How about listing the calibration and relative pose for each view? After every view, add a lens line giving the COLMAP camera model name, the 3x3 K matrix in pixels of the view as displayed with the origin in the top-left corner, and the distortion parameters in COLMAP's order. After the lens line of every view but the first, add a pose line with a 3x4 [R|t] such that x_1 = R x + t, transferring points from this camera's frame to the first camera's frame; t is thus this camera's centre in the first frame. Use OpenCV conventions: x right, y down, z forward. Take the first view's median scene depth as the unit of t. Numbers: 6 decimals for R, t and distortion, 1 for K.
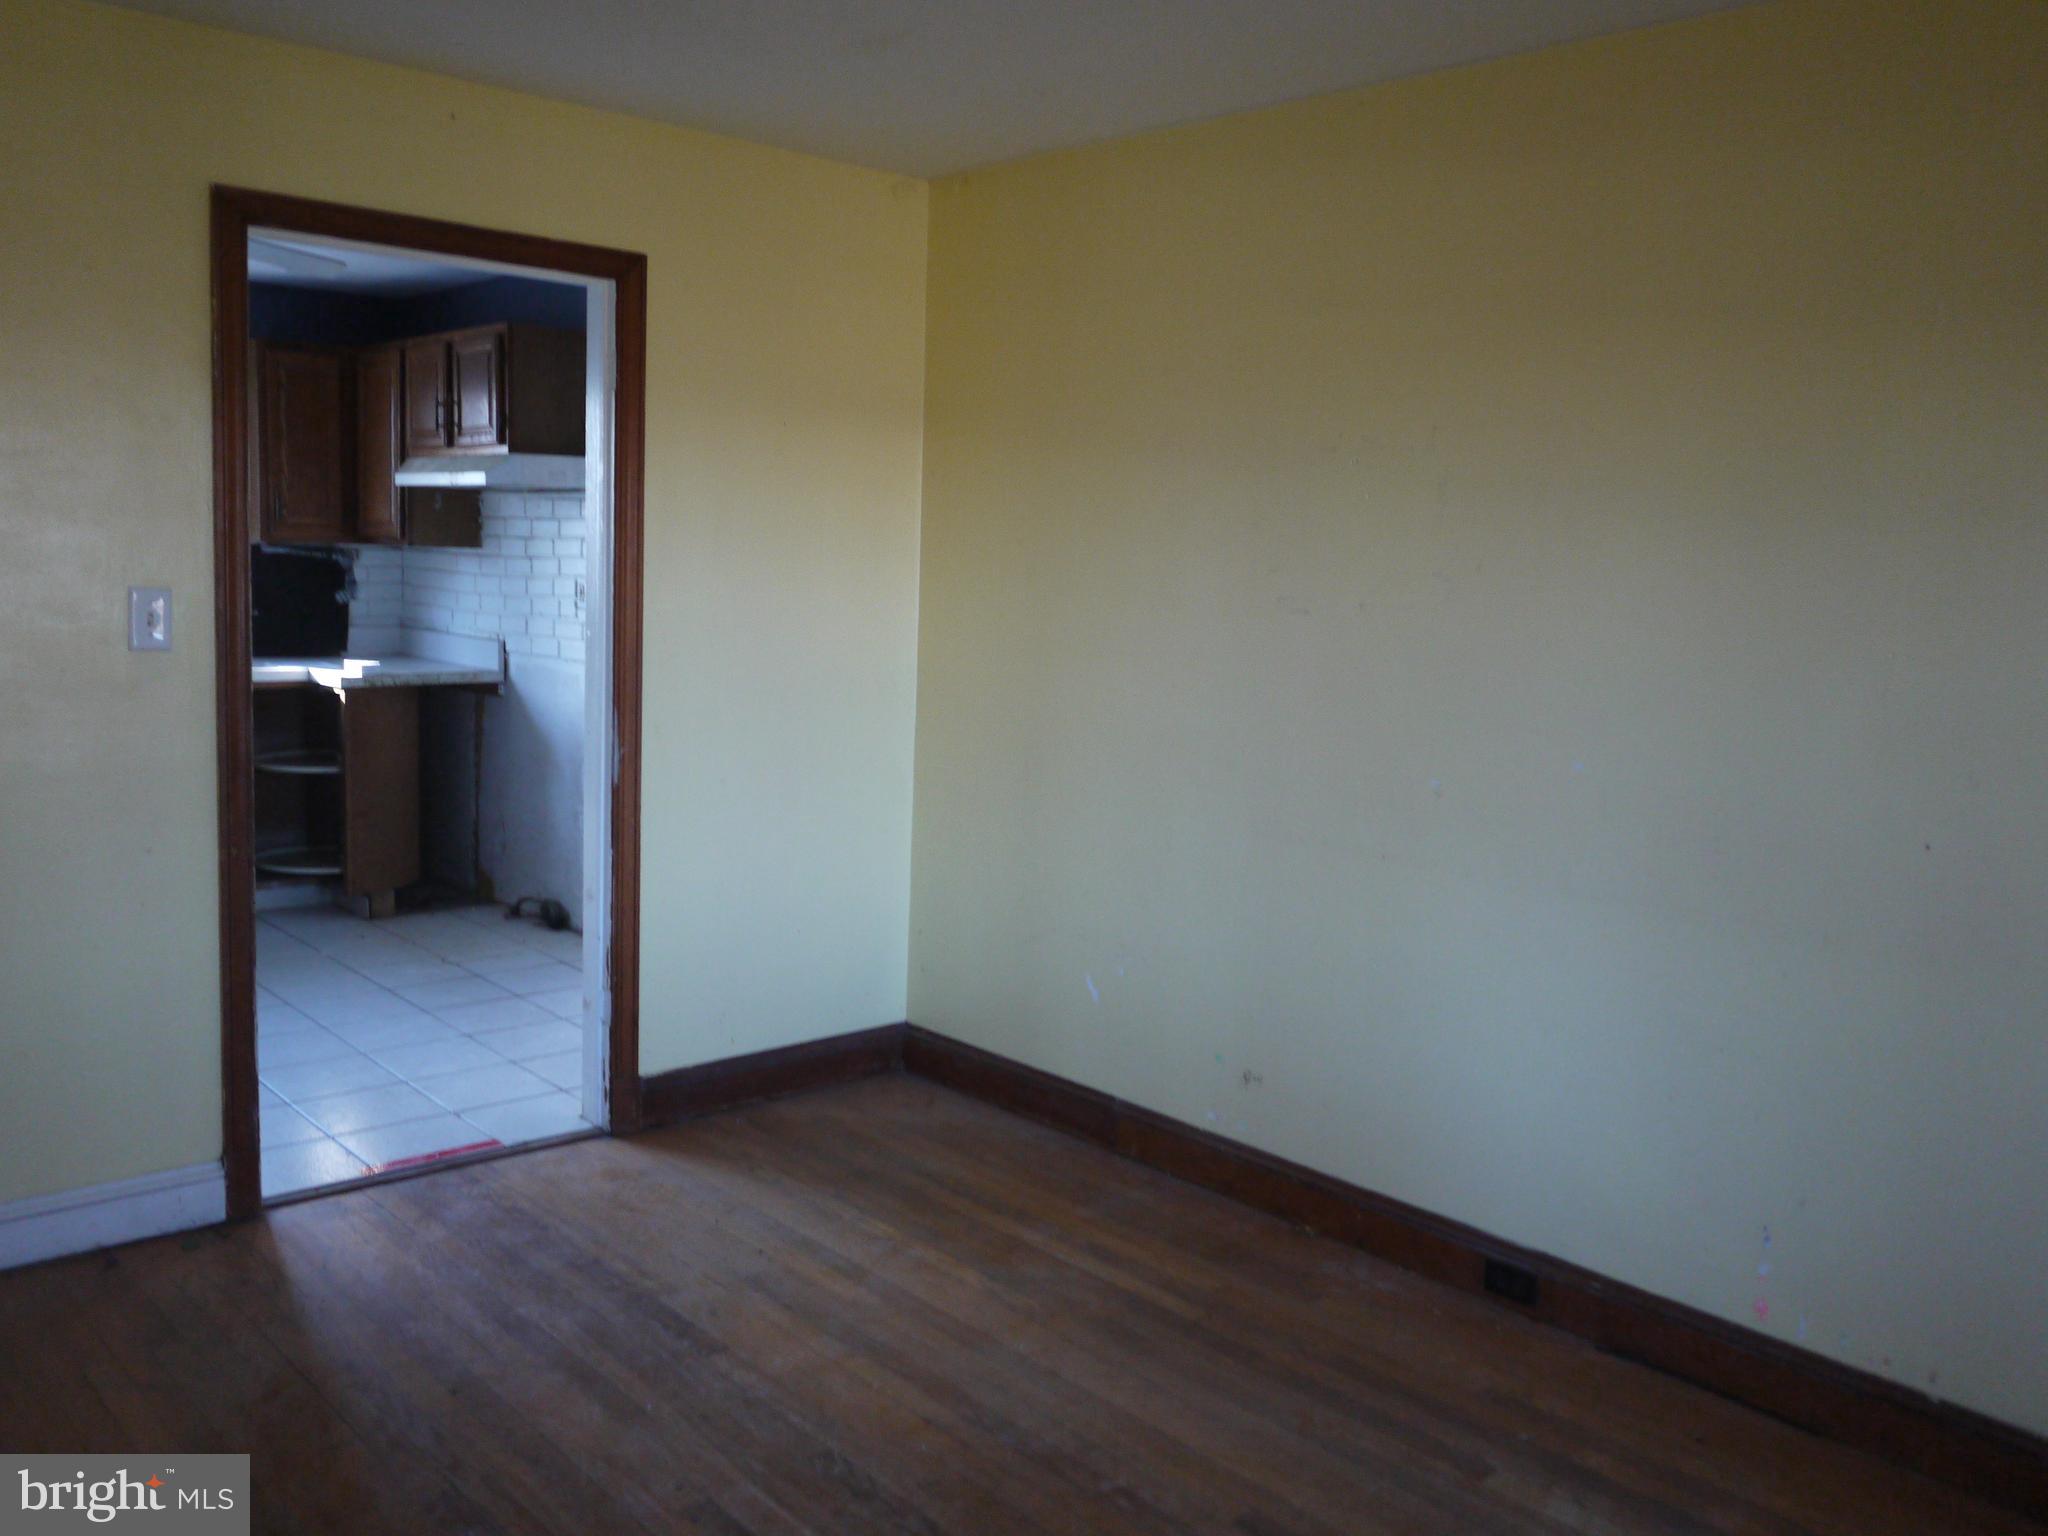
lens RADIAL K [[1717.4, 0, 1012.8], [0, 1717.4, 766.9], [0, 0, 1]] dist [-0.034462, 0.011513]
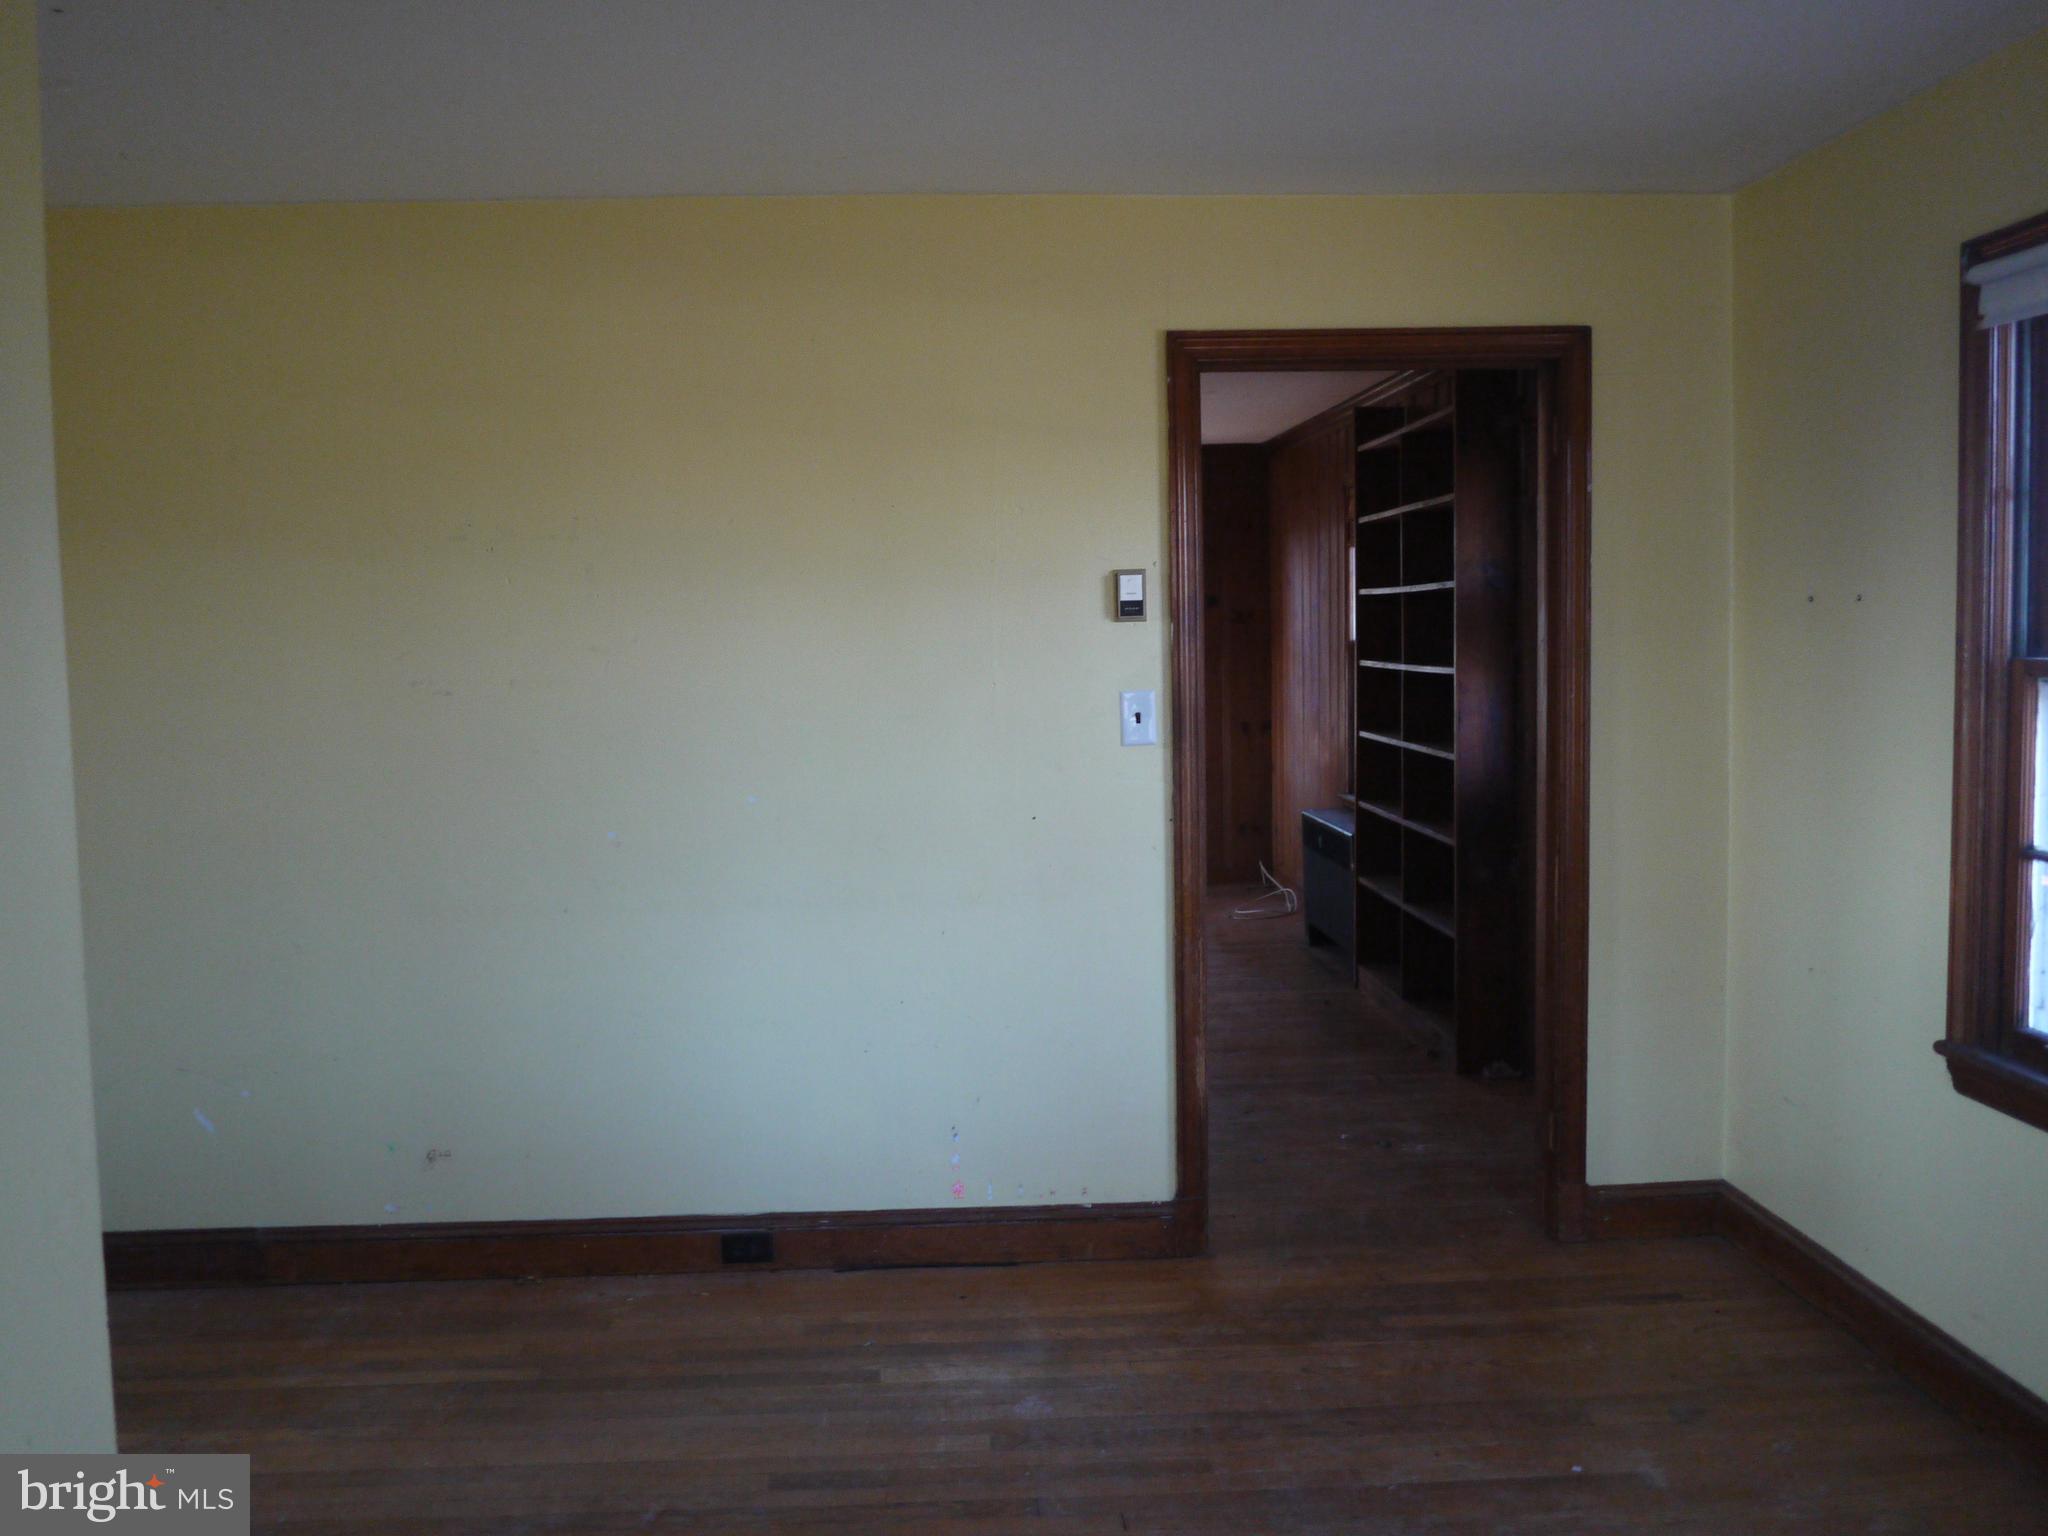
lens RADIAL K [[1717.4, 0, 1012.8], [0, 1717.4, 766.9], [0, 0, 1]] dist [-0.034462, 0.011513]
pose [[0.626263, -0.108796, 0.771983, -0.463366], [0.138586, 0.989980, 0.027092, -0.029819], [-0.767195, 0.090019, 0.635066, 0.091826]]
